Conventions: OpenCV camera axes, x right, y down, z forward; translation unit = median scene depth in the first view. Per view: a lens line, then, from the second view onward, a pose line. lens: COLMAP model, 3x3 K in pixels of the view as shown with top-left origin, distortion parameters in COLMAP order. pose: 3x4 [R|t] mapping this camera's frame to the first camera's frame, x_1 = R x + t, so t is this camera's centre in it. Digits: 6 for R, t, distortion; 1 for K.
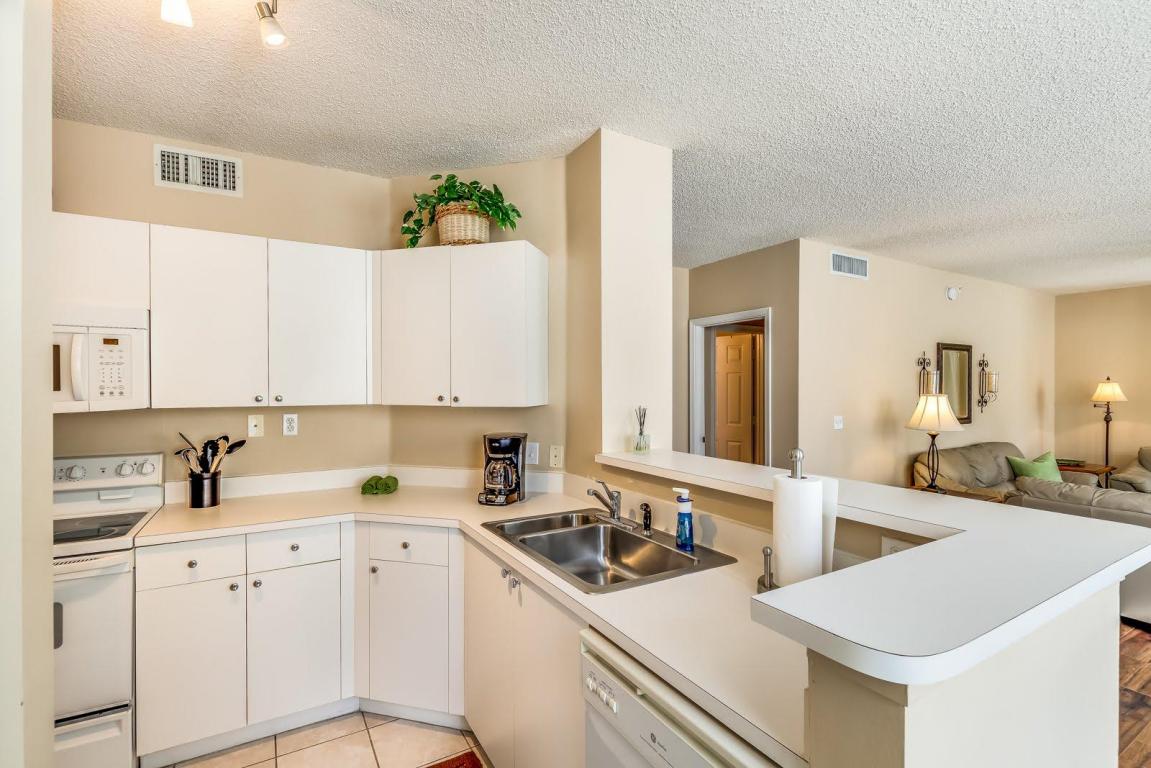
lens RADIAL K [[521.4, 0, 573.3], [0, 521.4, 388.4], [0, 0, 1]] dist [0.003442, -0.000045]
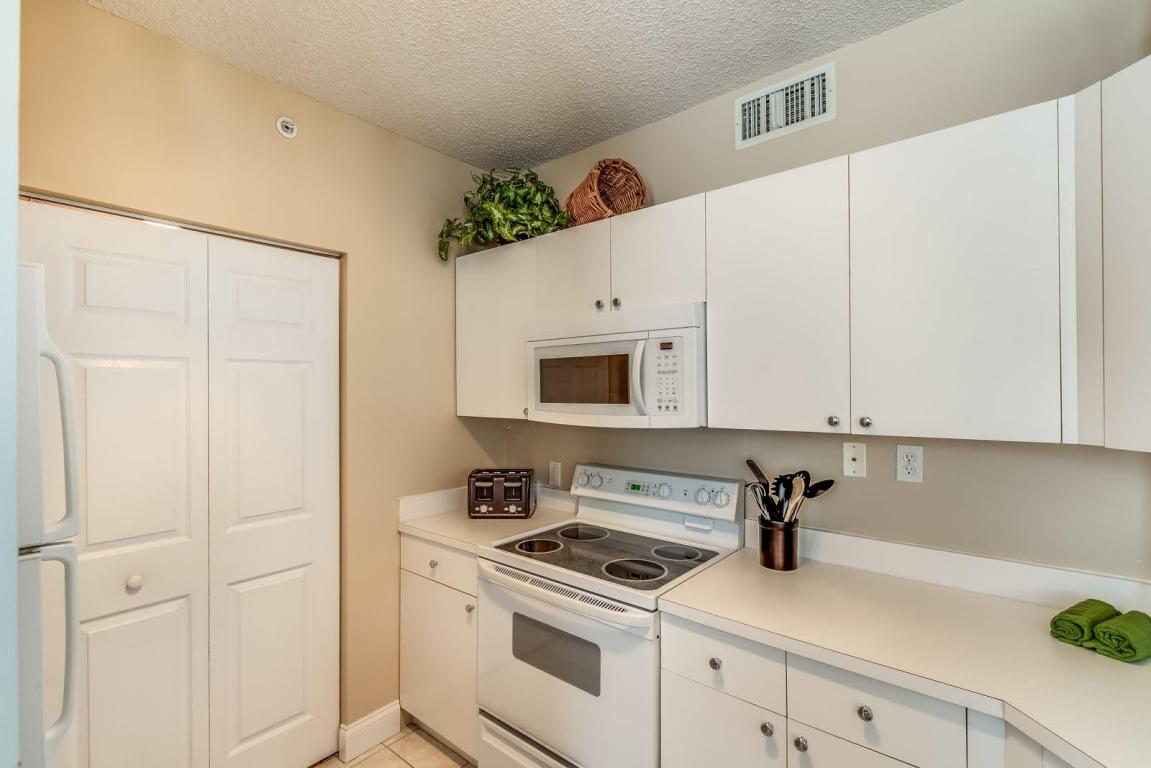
lens RADIAL K [[521.4, 0, 573.3], [0, 521.4, 388.4], [0, 0, 1]] dist [0.003442, -0.000045]
pose [[0.342140, -0.004022, -0.939640, -0.124227], [-0.000955, 0.999989, -0.004628, -0.014604], [0.939649, 0.002480, 0.342132, 0.478957]]
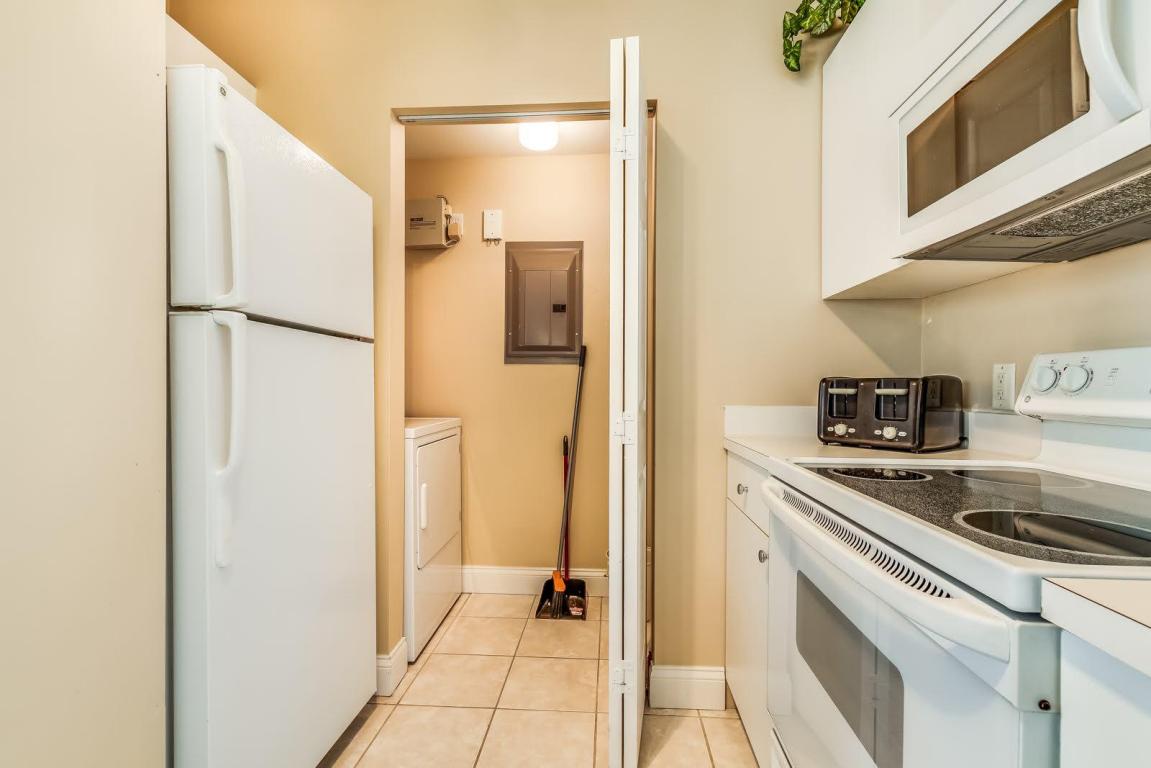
lens RADIAL K [[521.4, 0, 573.3], [0, 521.4, 388.4], [0, 0, 1]] dist [0.003442, -0.000045]
pose [[-0.566632, 0.000263, -0.823971, -0.405908], [-0.007121, 0.999961, 0.005217, 0.153992], [0.823940, 0.008823, -0.566608, 0.740150]]
